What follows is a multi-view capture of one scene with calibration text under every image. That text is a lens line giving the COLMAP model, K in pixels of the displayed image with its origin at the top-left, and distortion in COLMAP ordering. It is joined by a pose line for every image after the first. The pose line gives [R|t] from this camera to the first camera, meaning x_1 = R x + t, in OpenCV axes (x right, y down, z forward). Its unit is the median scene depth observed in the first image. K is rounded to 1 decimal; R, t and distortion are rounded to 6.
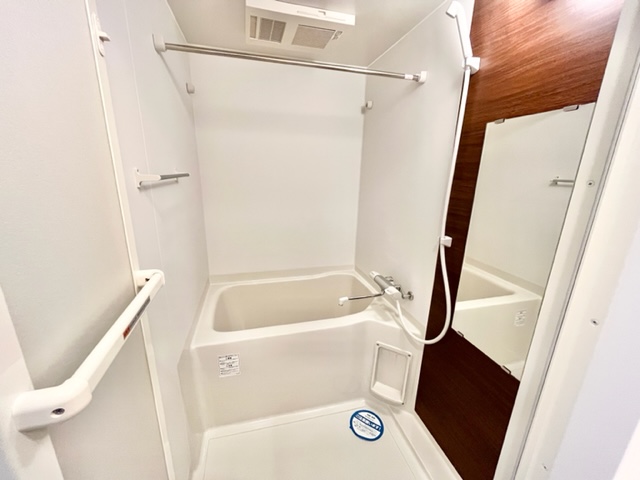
lens RADIAL K [[258.6, 0, 318.2], [0, 258.6, 238.8], [0, 0, 1]] dist [-0.000865, -0.000202]
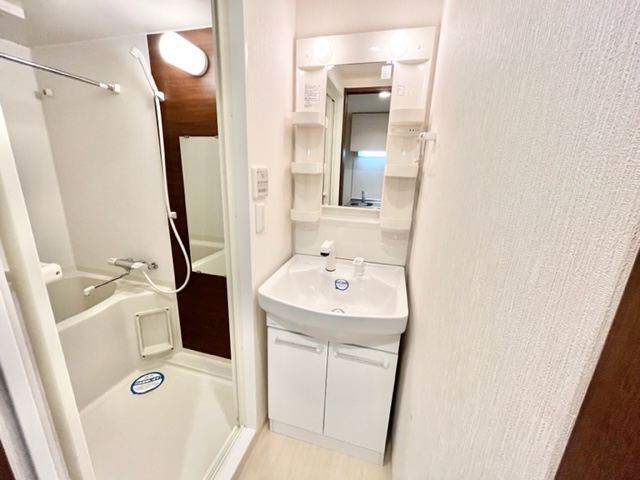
lens RADIAL K [[258.6, 0, 318.2], [0, 258.6, 238.8], [0, 0, 1]] dist [-0.000865, -0.000202]
pose [[0.501961, -0.226473, 0.834712, -0.267521], [0.198134, 0.969553, 0.143908, 0.073810], [-0.841889, 0.093149, 0.531550, -0.351734]]
